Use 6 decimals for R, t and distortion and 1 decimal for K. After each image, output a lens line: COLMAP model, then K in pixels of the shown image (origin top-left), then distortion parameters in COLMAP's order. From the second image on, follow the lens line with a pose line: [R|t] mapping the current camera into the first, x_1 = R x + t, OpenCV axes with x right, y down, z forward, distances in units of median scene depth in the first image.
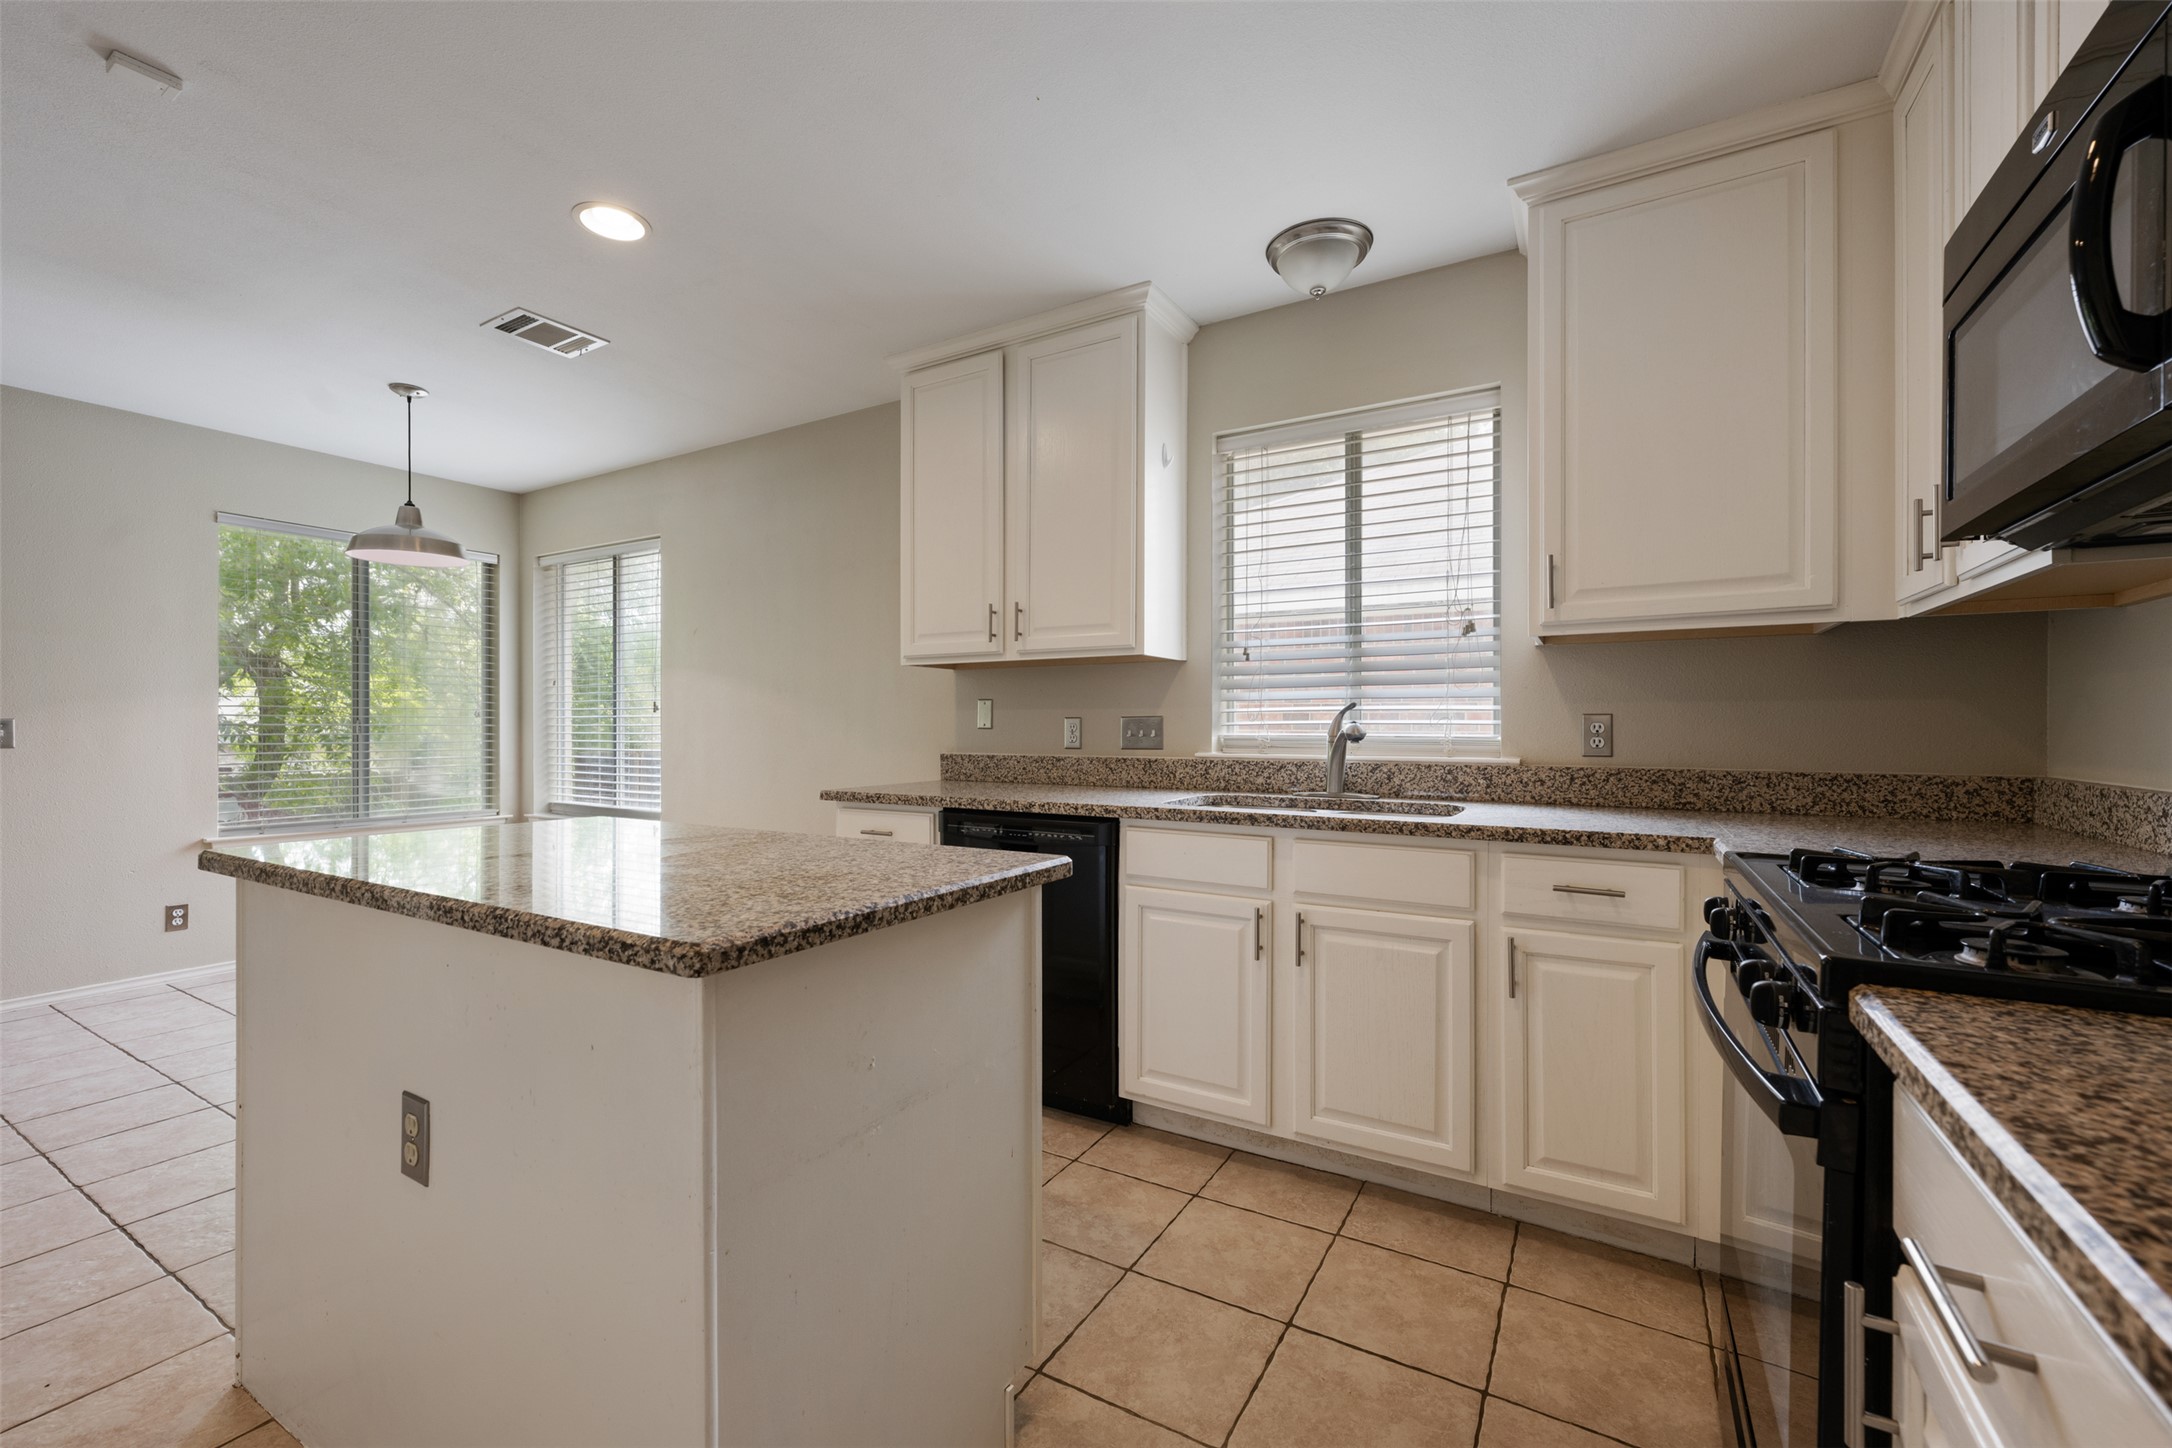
lens RADIAL K [[884.0, 0, 1085.5], [0, 884.0, 730.9], [0, 0, 1]] dist [0.000029, -0.000079]
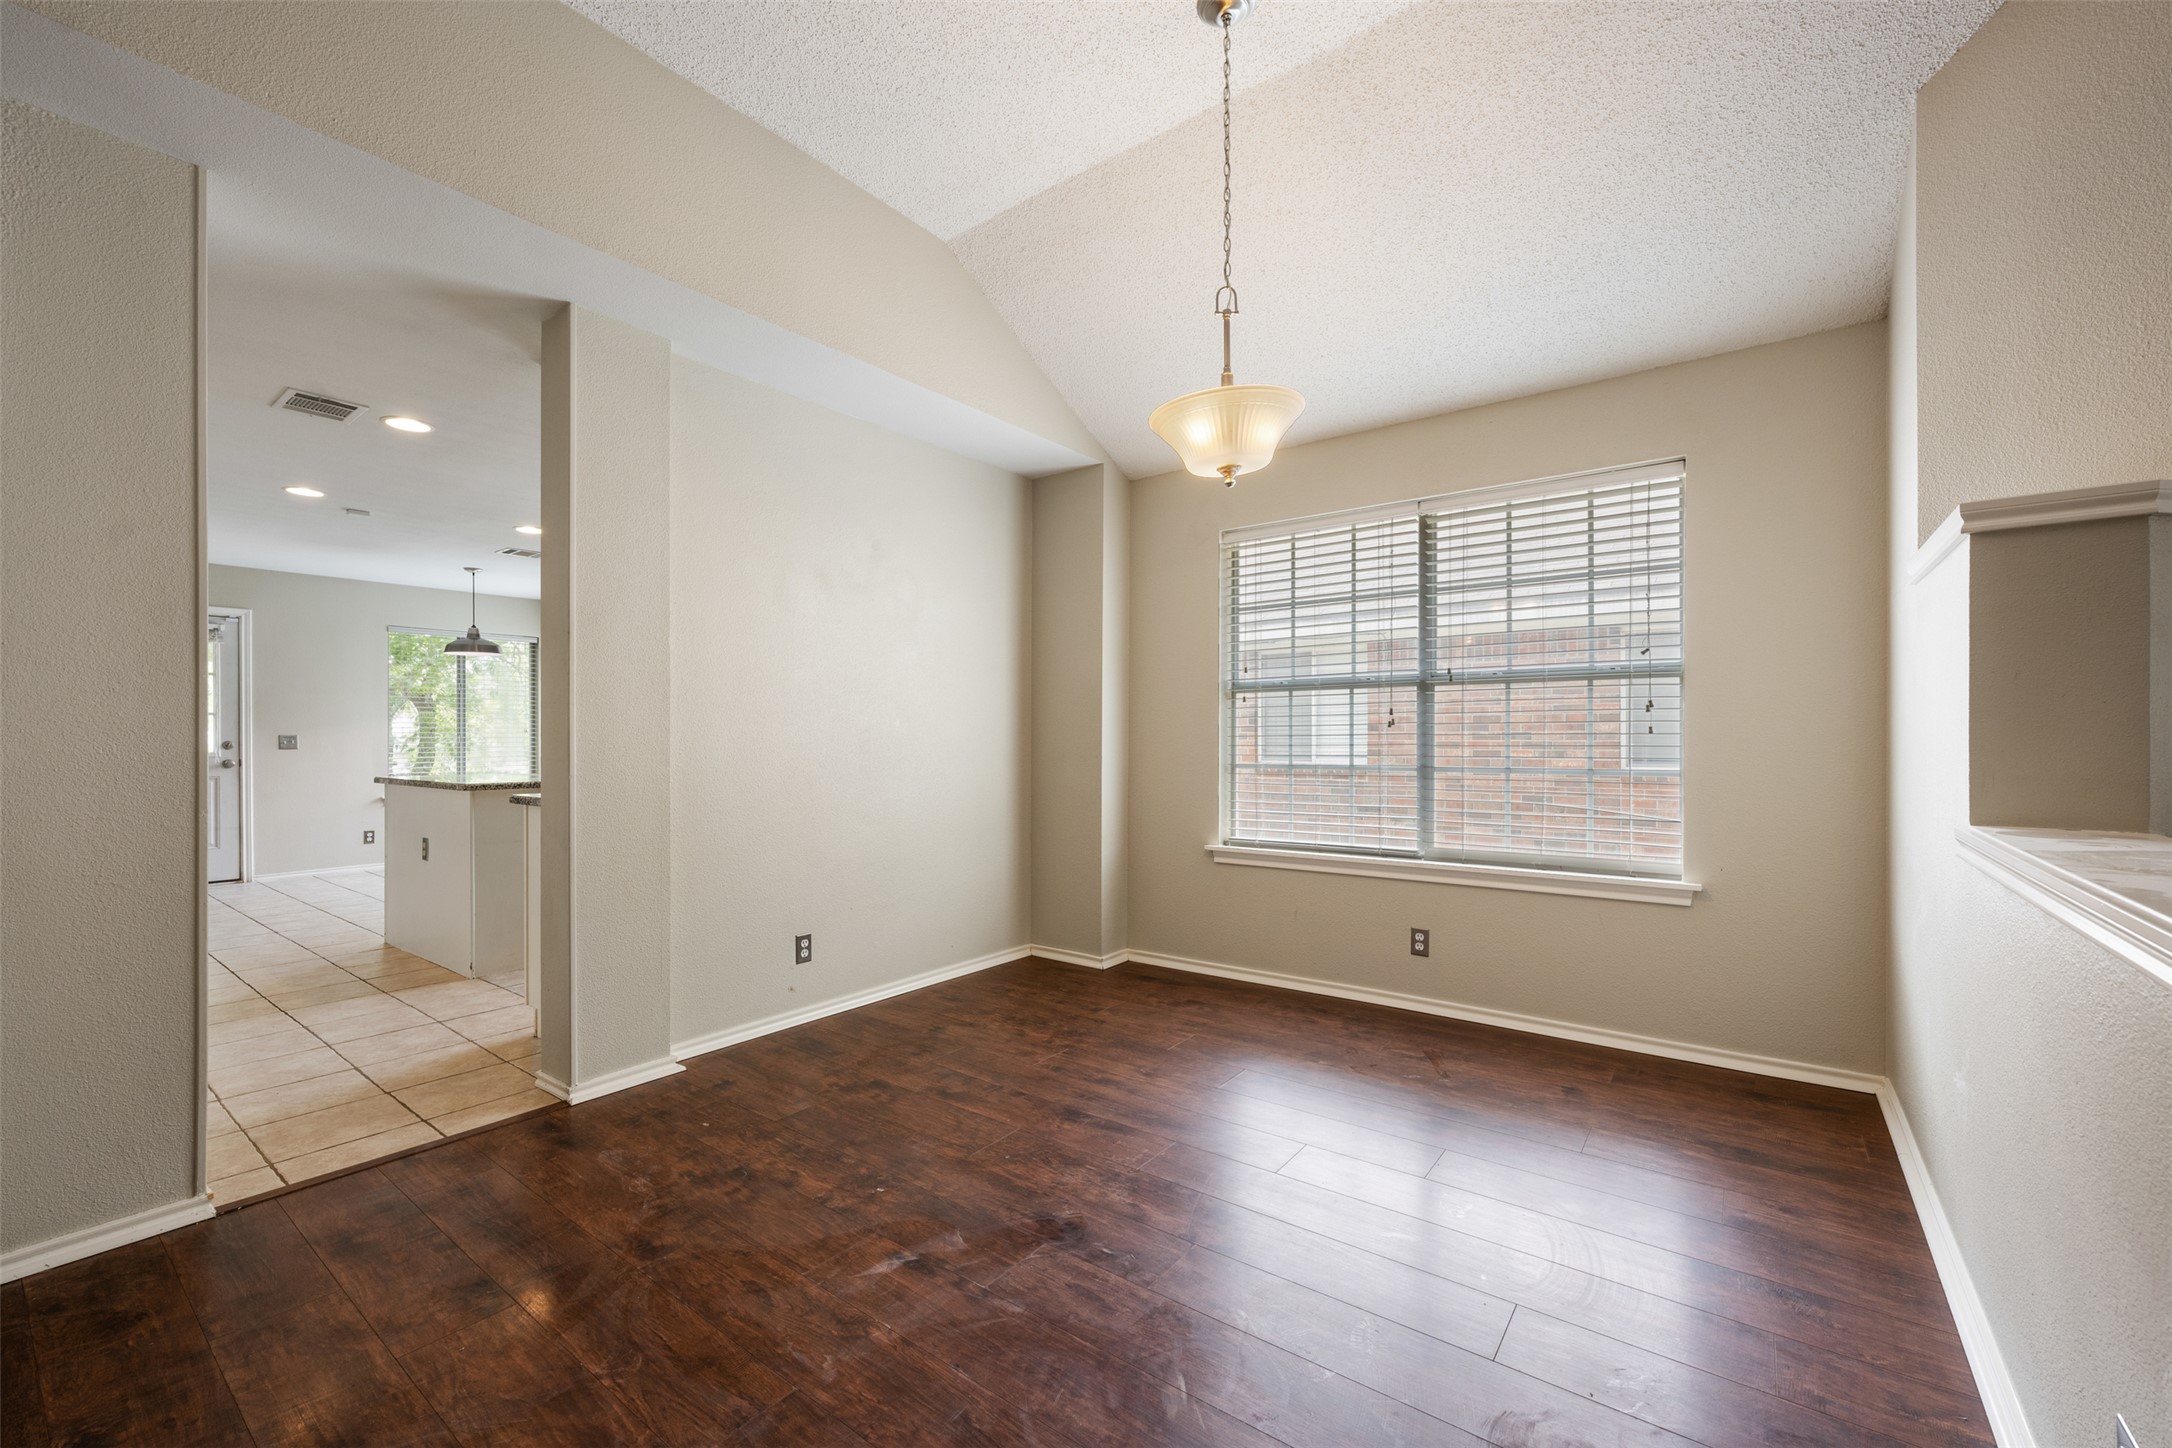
lens RADIAL K [[876.3, 0, 1083.9], [0, 876.3, 731.1], [0, 0, 1]] dist [0.000302, -0.000409]
pose [[0.993232, -0.007470, -0.115910, 1.326178], [0.006839, 0.999960, -0.005846, 0.000267], [0.115949, 0.005014, 0.993242, -1.284970]]
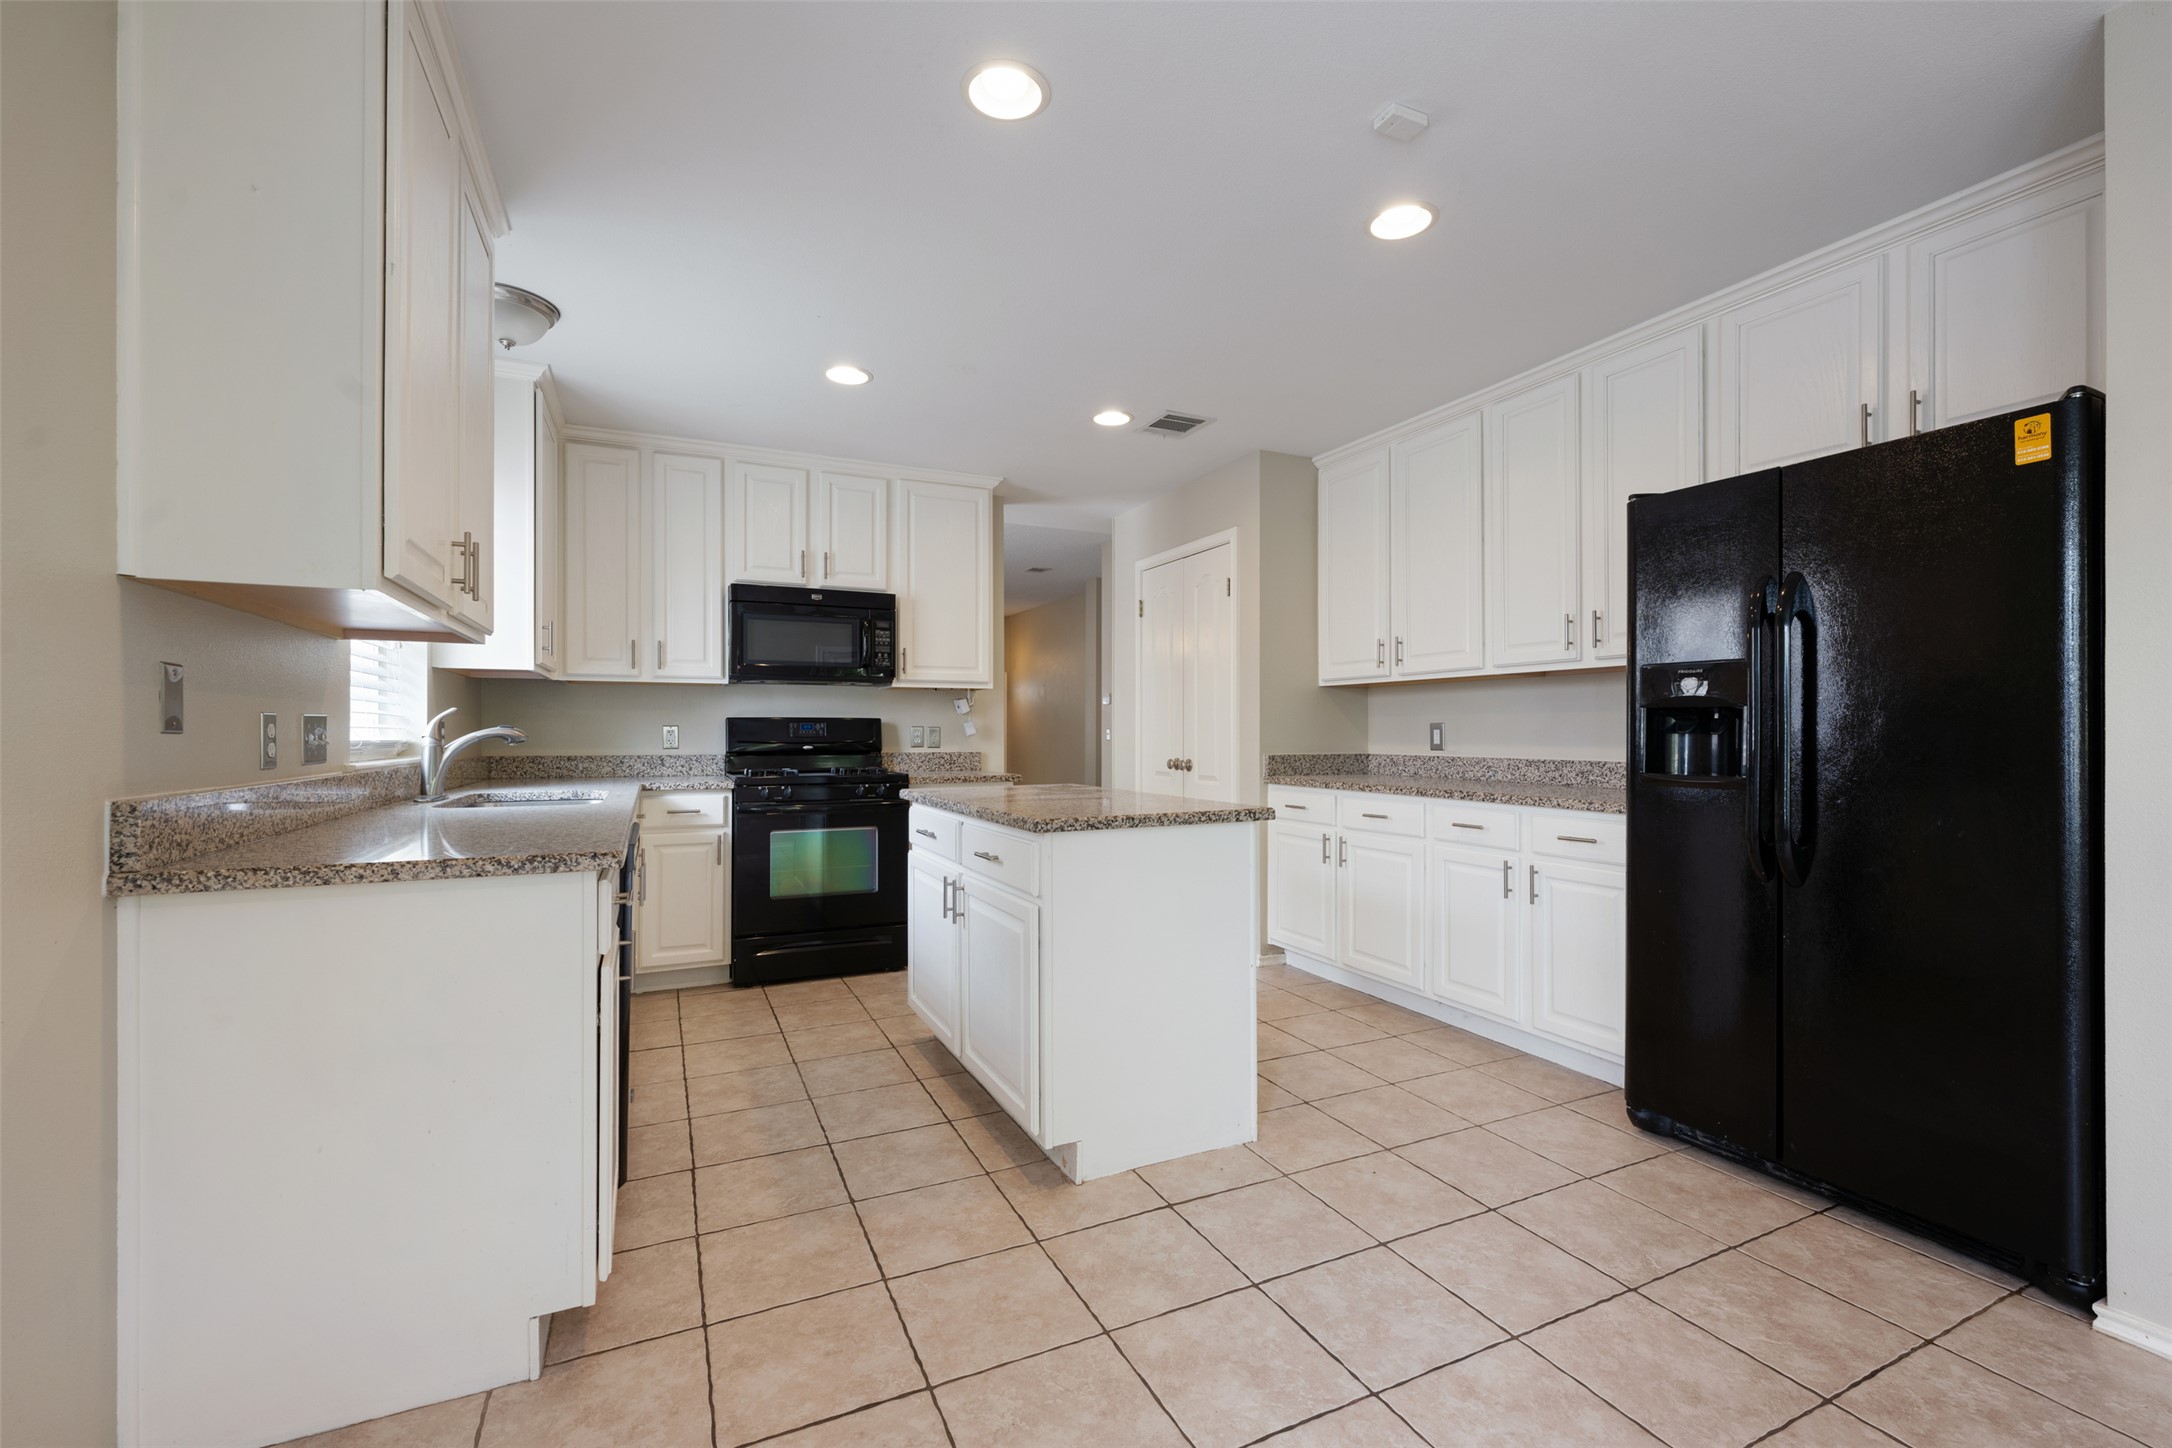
lens RADIAL K [[907.1, 0, 1088.3], [0, 907.1, 731.1], [0, 0, 1]] dist [-0.000376, 0.000003]
pose [[-0.827603, 0.000210, 0.561314, -1.125481], [0.000835, 0.999999, 0.000857, -0.005332], [-0.561313, 0.001178, -0.827603, 1.744768]]
